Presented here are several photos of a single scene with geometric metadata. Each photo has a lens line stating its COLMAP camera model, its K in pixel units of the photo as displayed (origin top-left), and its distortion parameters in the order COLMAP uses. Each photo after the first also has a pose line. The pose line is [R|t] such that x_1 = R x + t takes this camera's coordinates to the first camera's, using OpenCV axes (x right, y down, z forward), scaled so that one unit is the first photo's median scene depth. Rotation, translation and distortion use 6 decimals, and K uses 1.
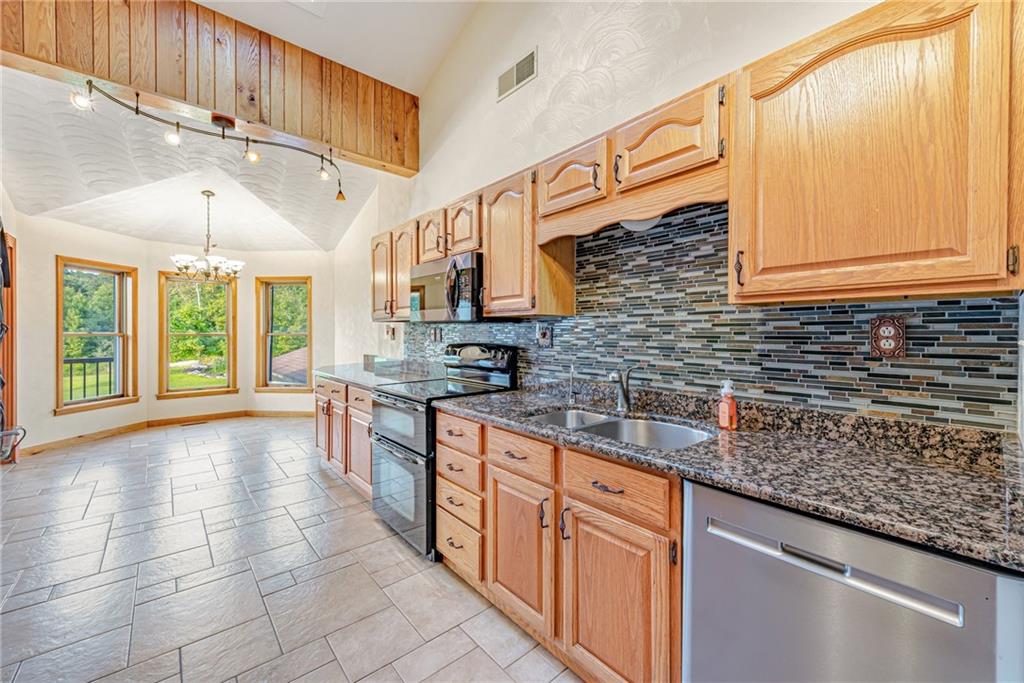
lens RADIAL K [[410.1, 0, 512.8], [0, 410.1, 336.0], [0, 0, 1]] dist [0.016182, -0.002725]
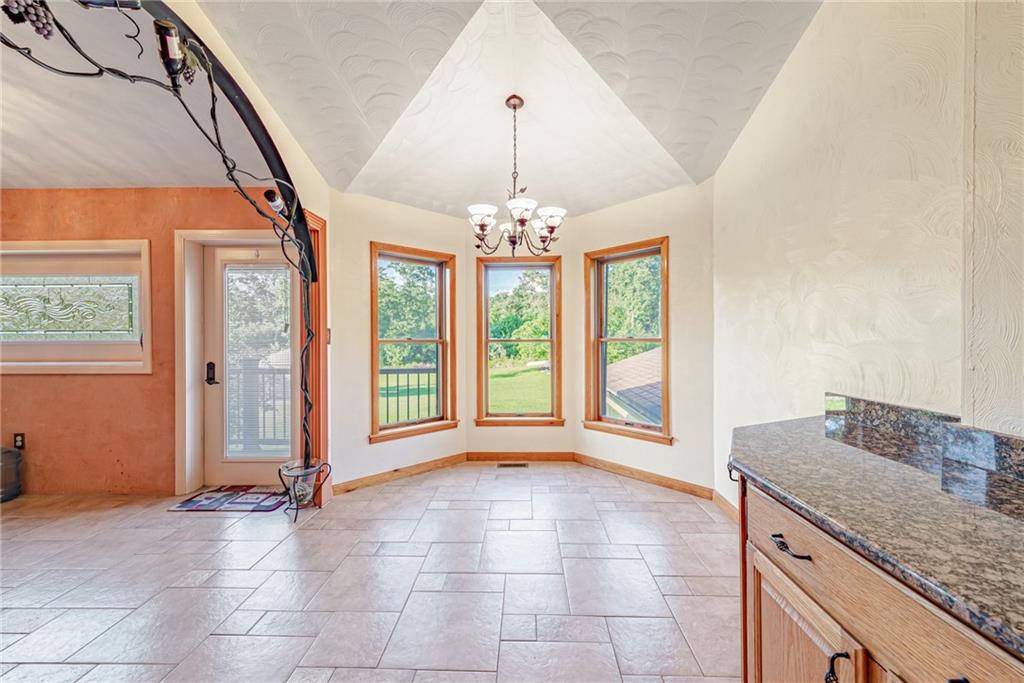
lens RADIAL K [[410.1, 0, 514.6], [0, 410.1, 339.7], [0, 0, 1]] dist [0.016182, -0.002725]
pose [[0.739584, -0.003829, -0.673054, -0.293871], [0.003501, 0.999992, -0.001842, -0.003460], [0.673056, -0.000994, 0.739591, 0.486487]]
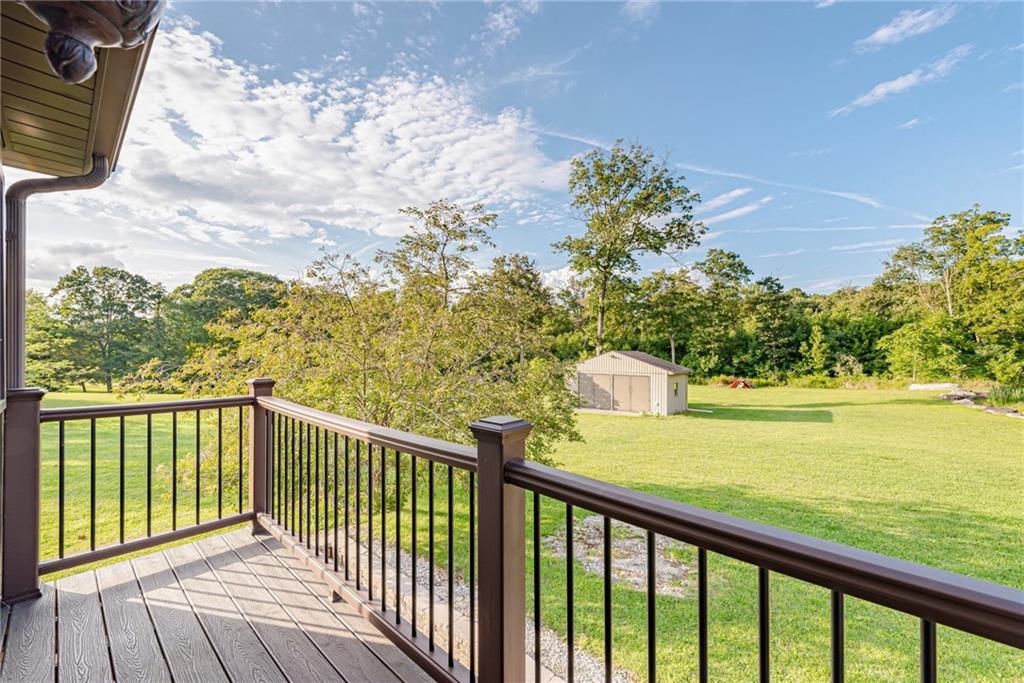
lens RADIAL K [[410.1, 0, 517.6], [0, 410.1, 345.7], [0, 0, 1]] dist [0.016182, -0.002725]
pose [[0.145376, -0.005916, -0.989359, -1.048435], [-0.005173, 0.999964, -0.006740, -0.023882], [0.989363, 0.006098, 0.145340, 0.730086]]
